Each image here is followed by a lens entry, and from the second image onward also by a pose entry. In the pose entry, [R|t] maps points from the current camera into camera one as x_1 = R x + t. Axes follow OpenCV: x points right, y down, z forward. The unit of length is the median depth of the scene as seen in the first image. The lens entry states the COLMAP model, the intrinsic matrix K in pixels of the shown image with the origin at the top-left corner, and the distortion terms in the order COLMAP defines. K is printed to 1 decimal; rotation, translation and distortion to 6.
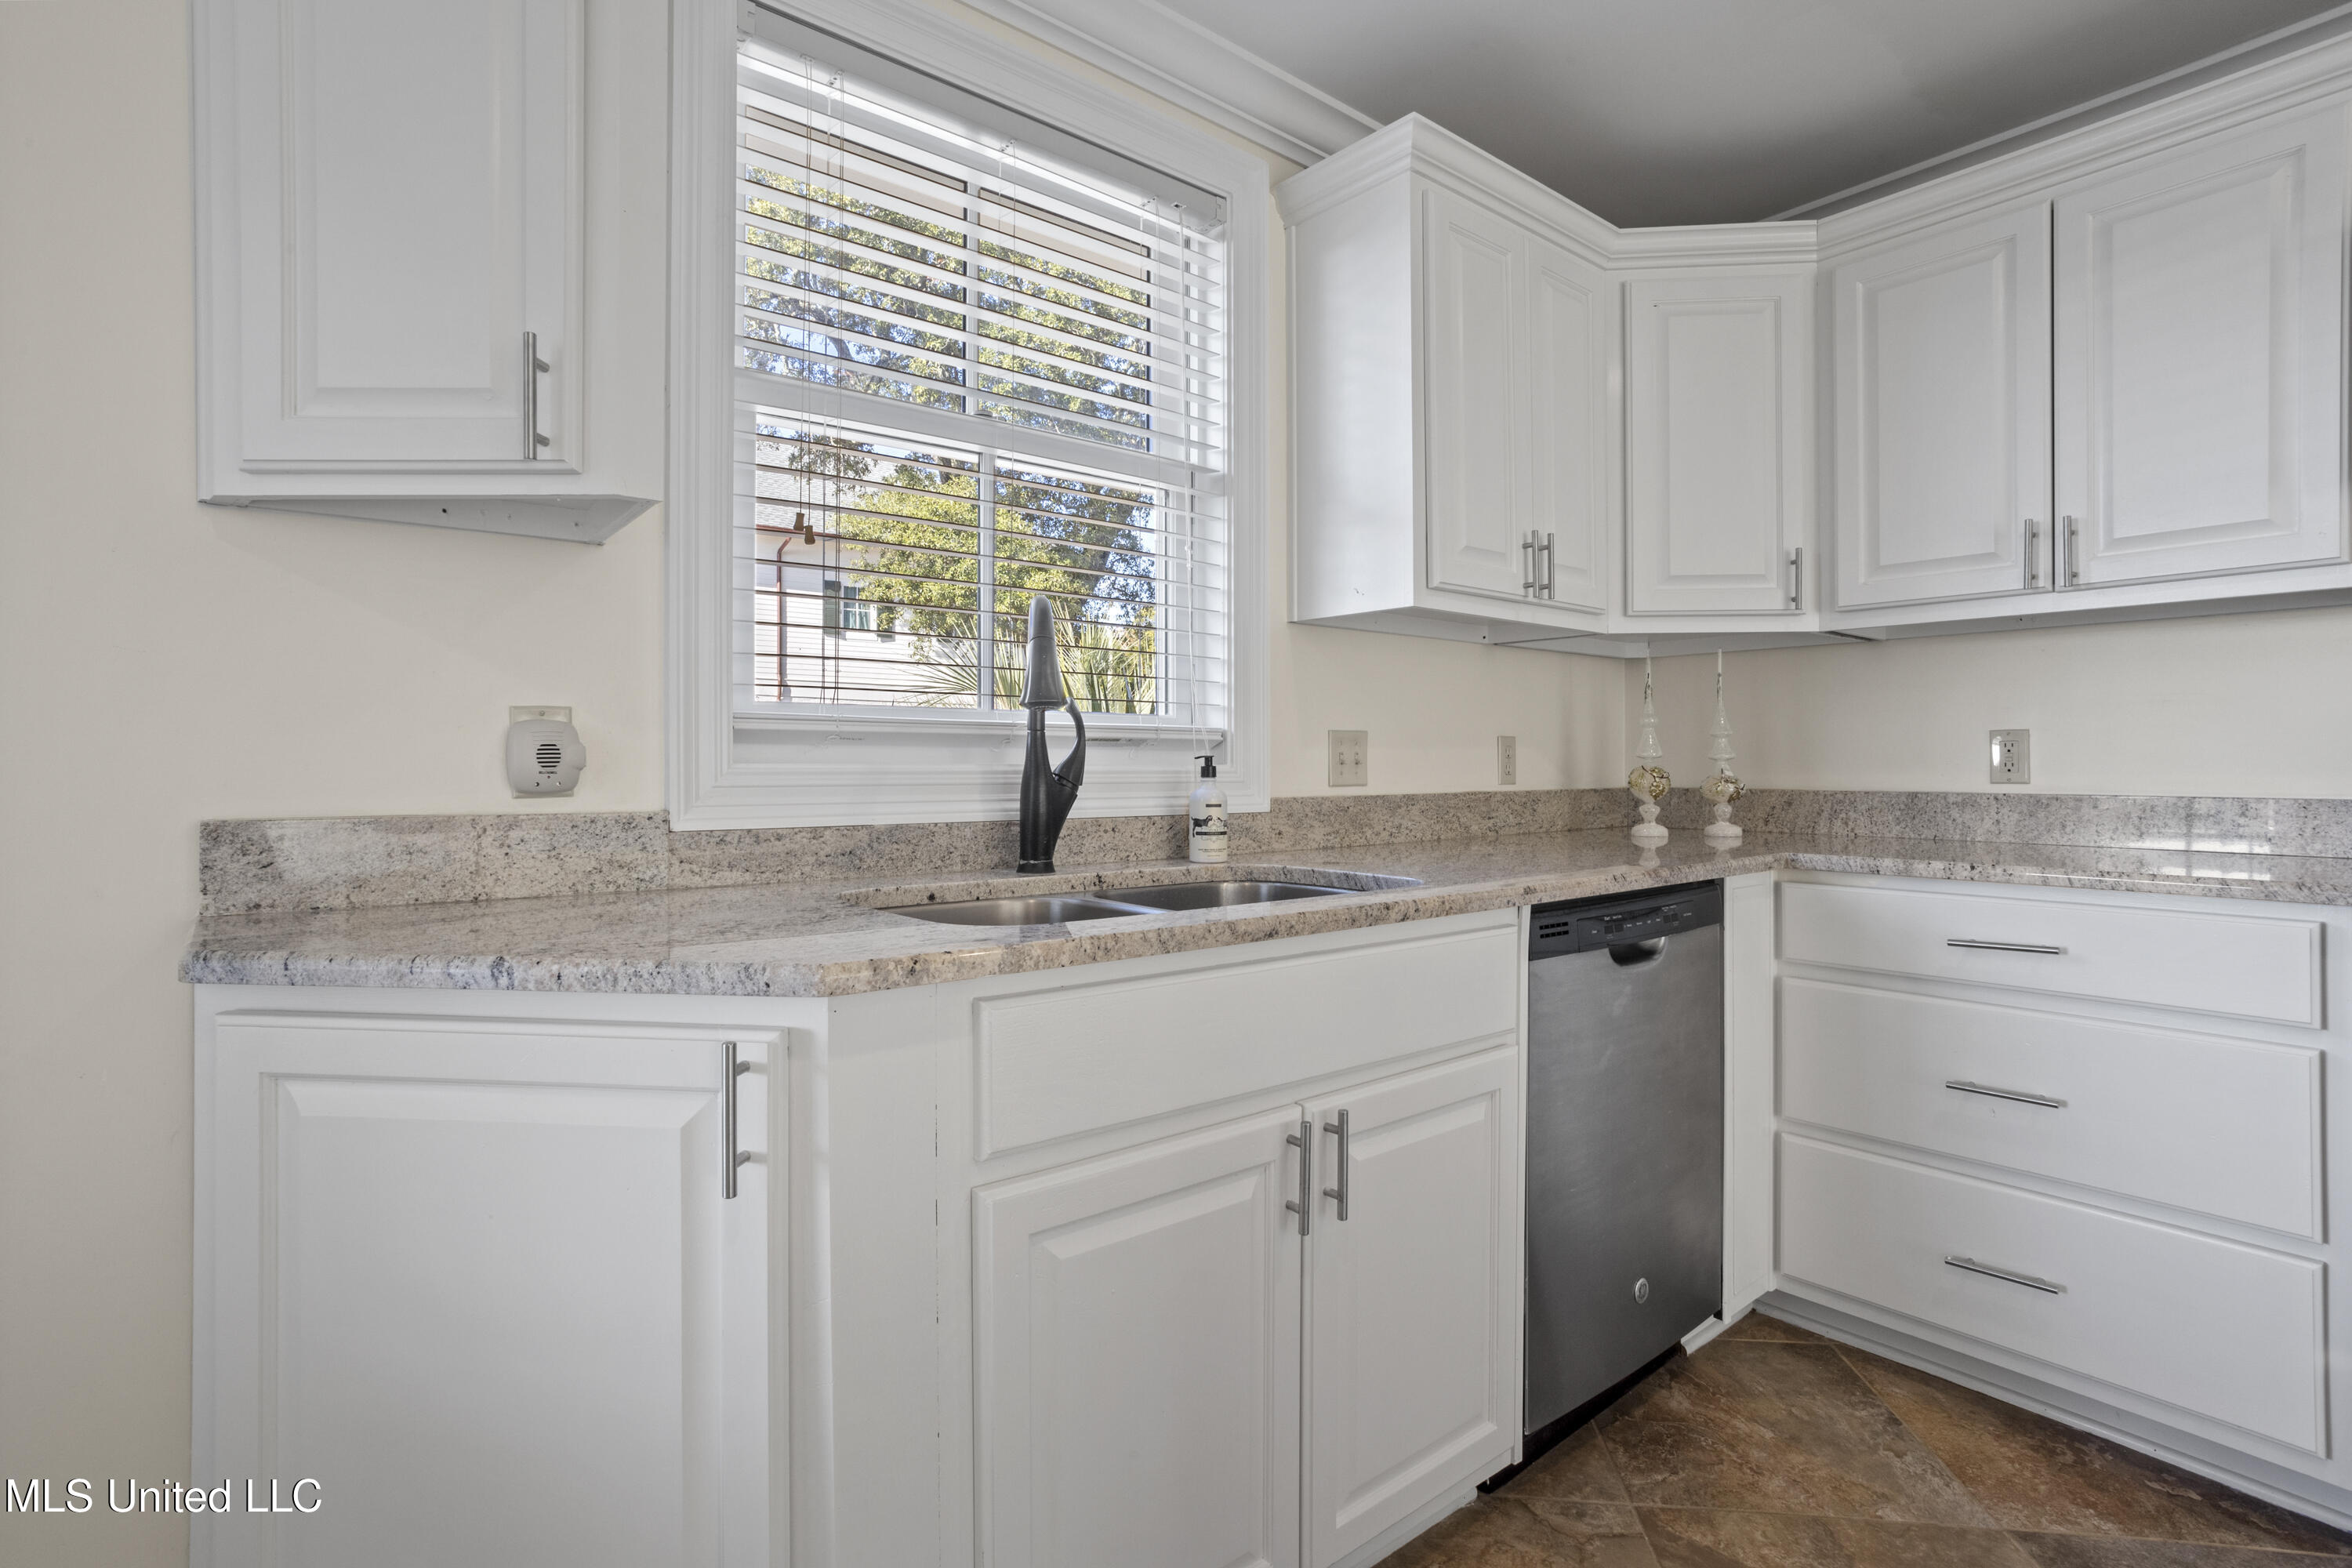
lens RADIAL K [[1124.6, 0, 1169.6], [0, 1124.6, 765.8], [0, 0, 1]] dist [-0.032922, 0.017582]
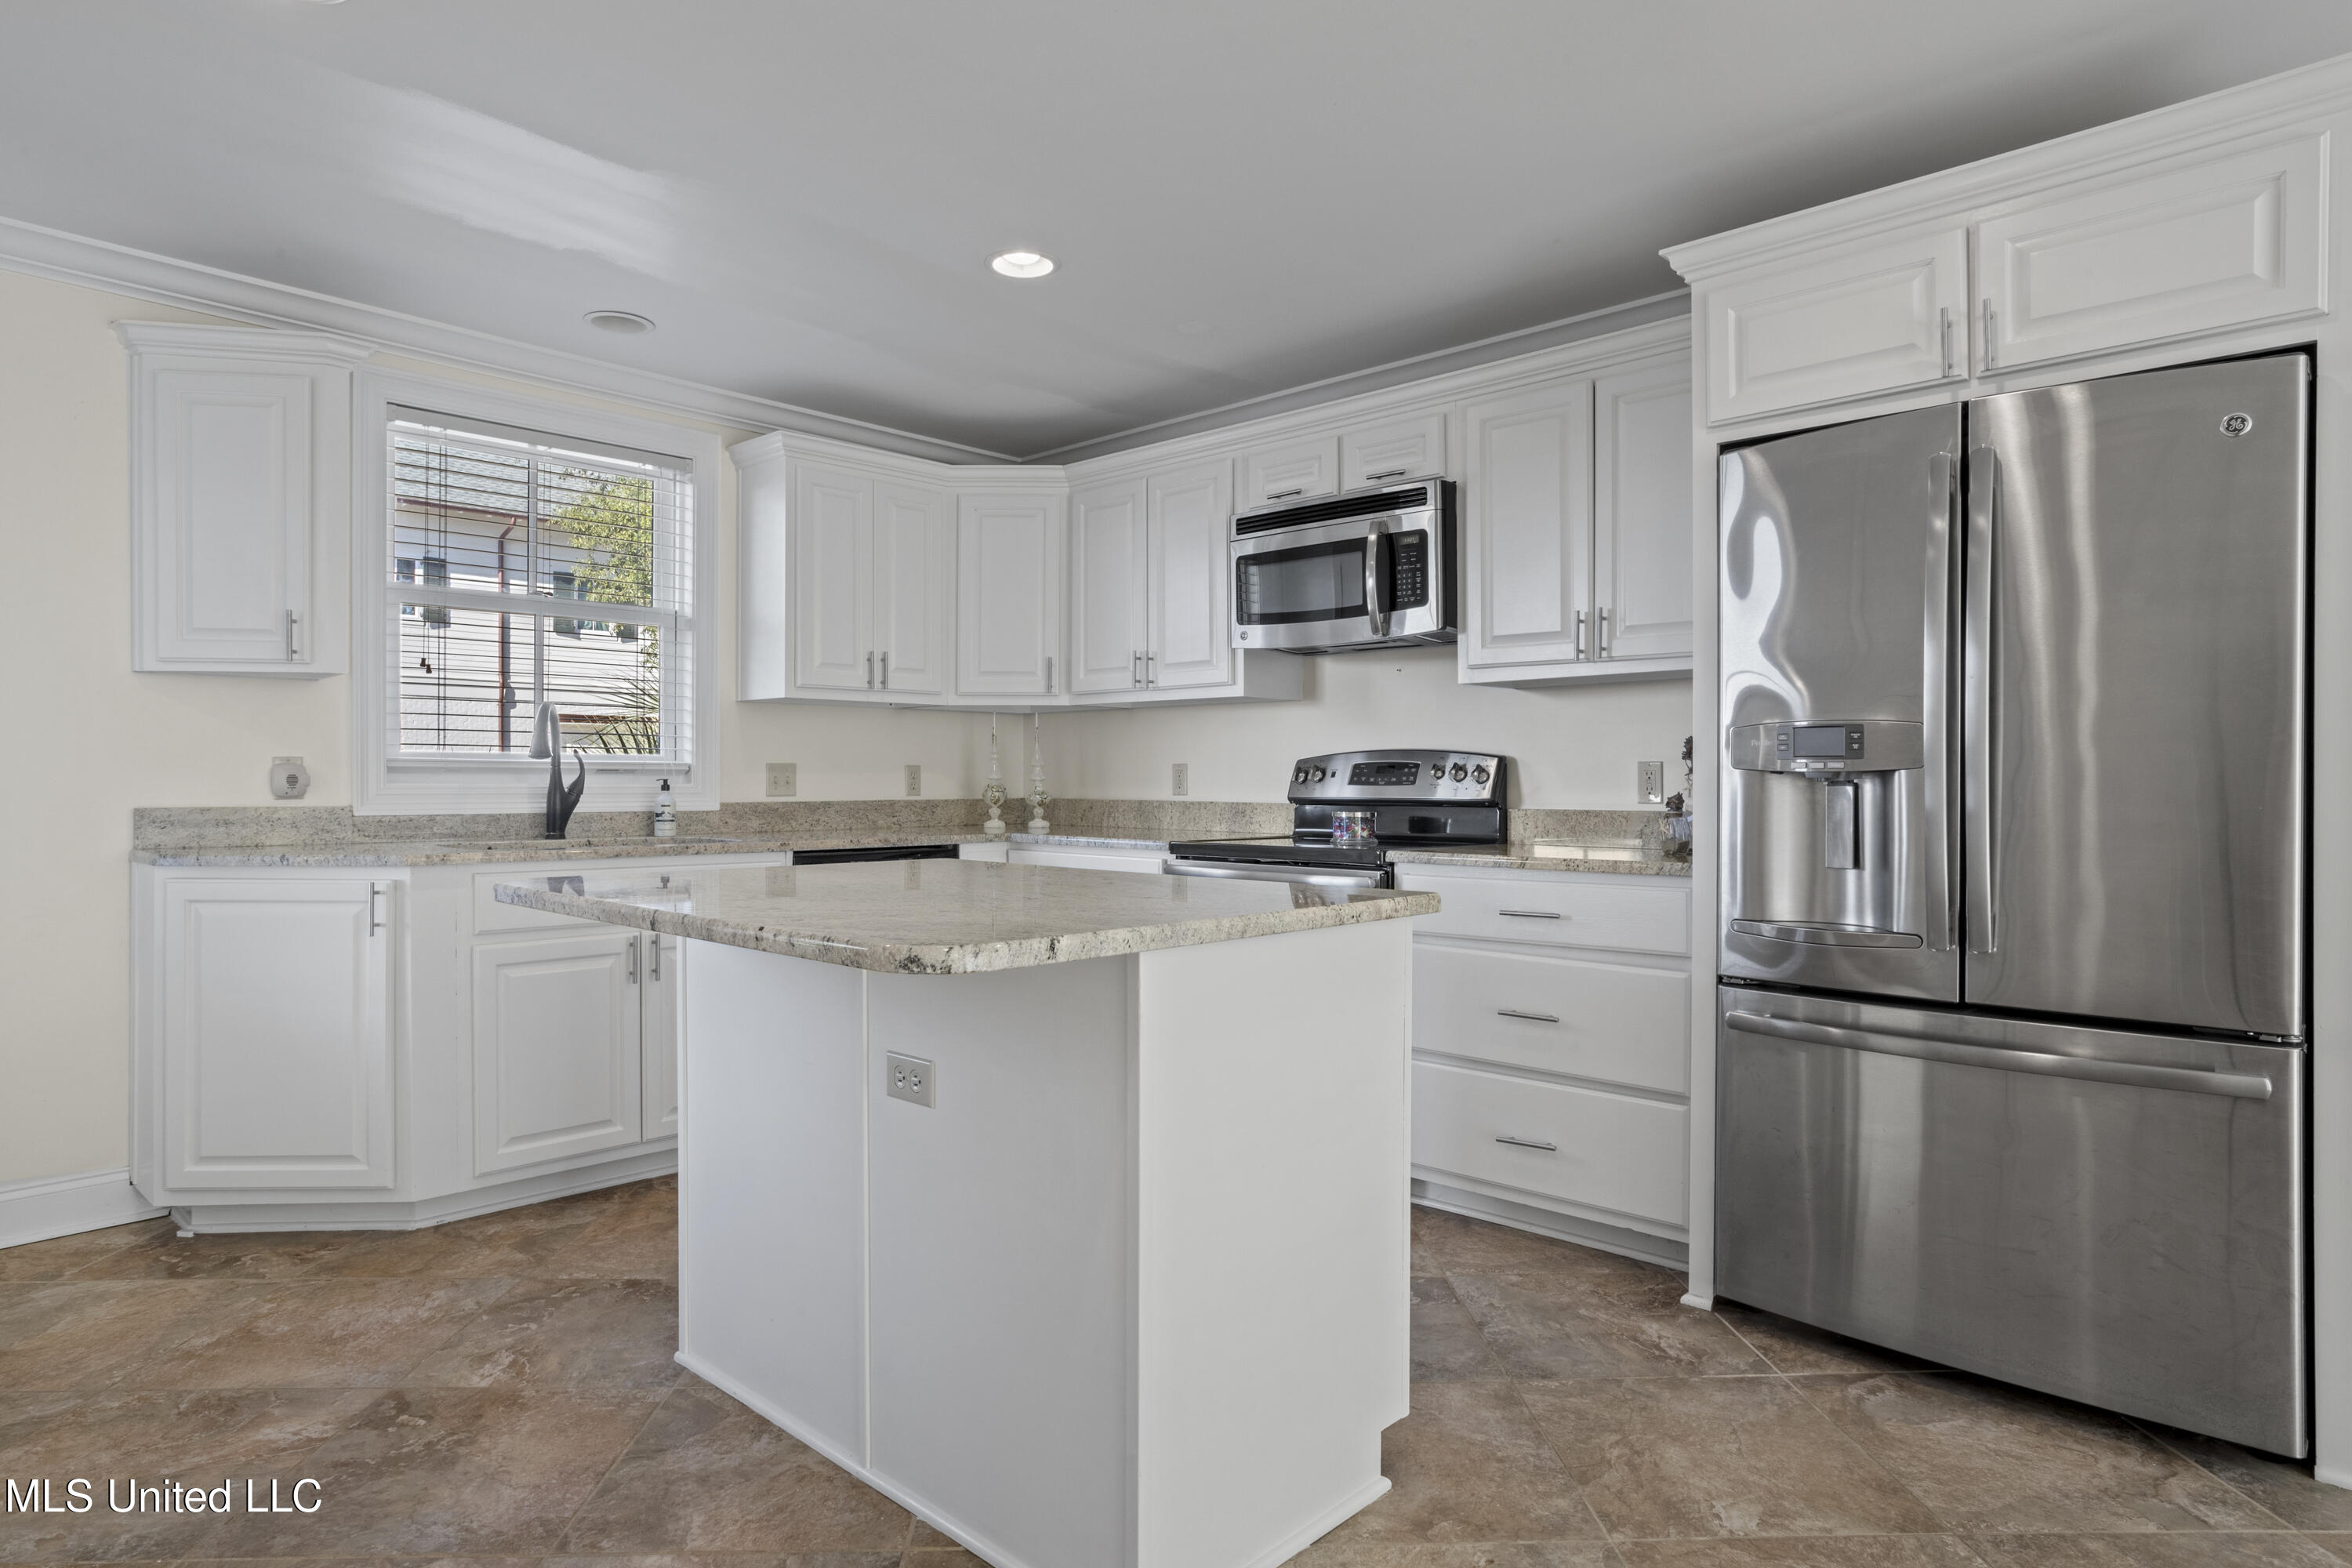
lens RADIAL K [[1288.7, 0, 1157.4], [0, 1288.7, 786.5], [0, 0, 1]] dist [-0.037658, 0.015963]
pose [[0.991254, 0.000951, 0.131963, 0.604609], [-0.001607, 0.999987, 0.004867, -0.008681], [-0.131957, -0.005037, 0.991243, -1.288174]]
